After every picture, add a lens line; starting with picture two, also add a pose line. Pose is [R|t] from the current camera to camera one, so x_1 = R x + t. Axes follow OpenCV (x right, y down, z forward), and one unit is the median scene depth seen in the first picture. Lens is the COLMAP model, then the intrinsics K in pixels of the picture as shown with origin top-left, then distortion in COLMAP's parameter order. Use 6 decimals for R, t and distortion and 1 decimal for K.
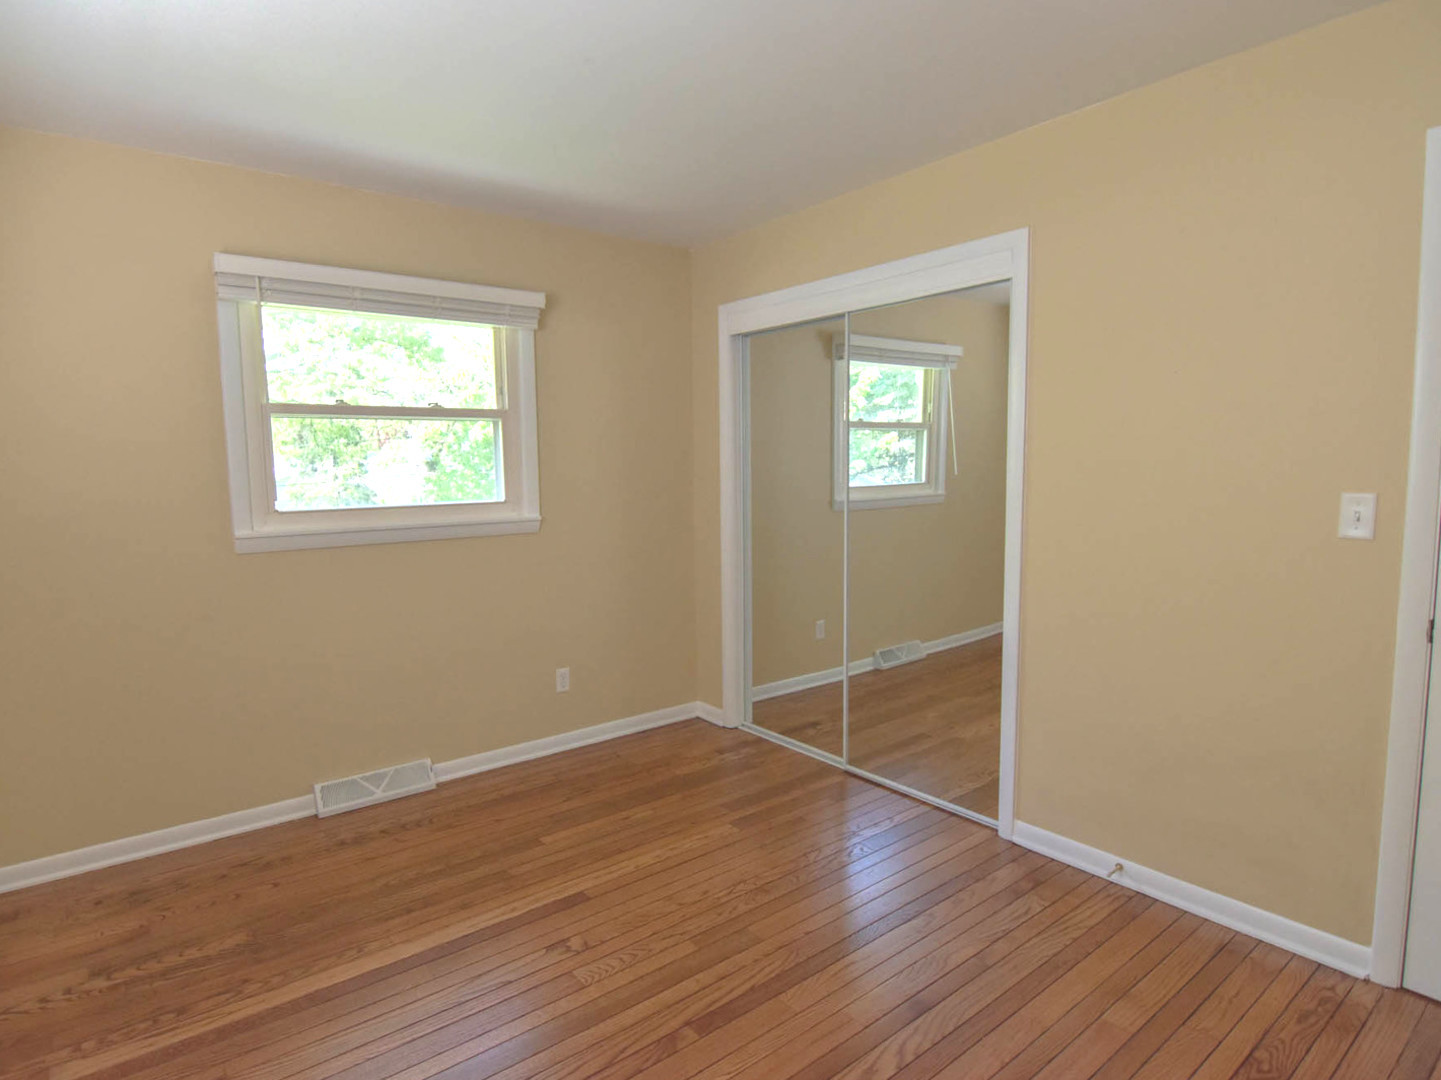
lens RADIAL K [[805.4, 0, 679.7], [0, 805.4, 548.2], [0, 0, 1]] dist [-0.004645, -0.008513]
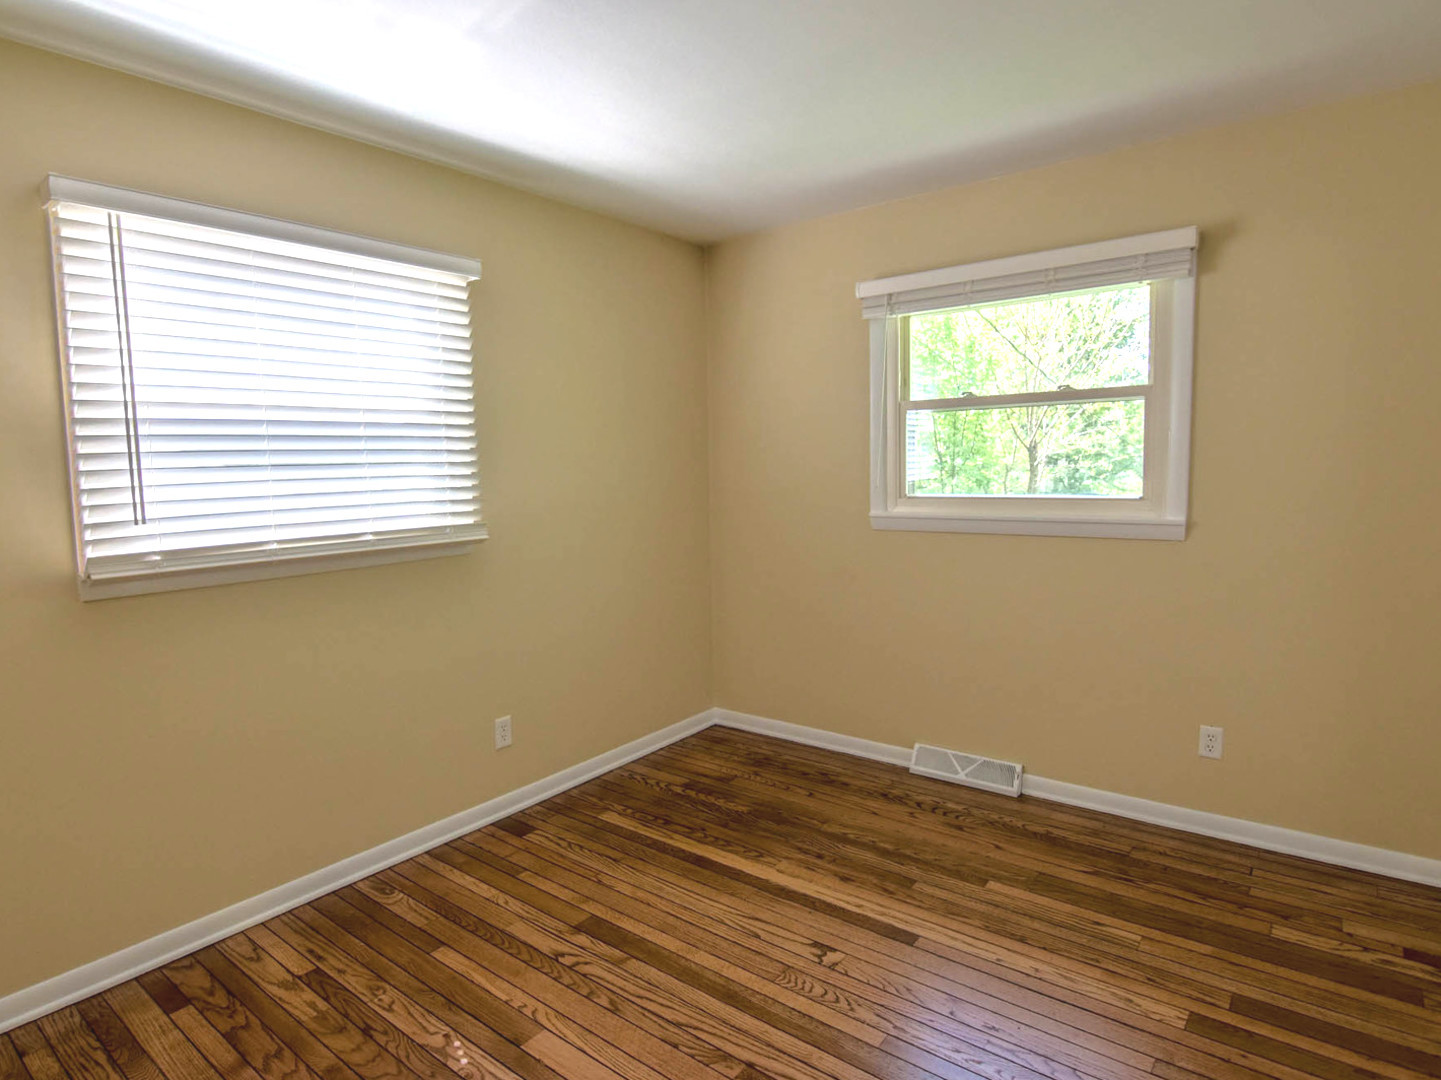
lens RADIAL K [[805.4, 0, 715.4], [0, 805.4, 542.2], [0, 0, 1]] dist [-0.004645, -0.008513]
pose [[0.252330, 0.103402, -0.962101, 0.556355], [-0.081443, 0.993016, 0.085365, -0.057995], [0.964208, 0.056817, 0.258989, 0.457946]]
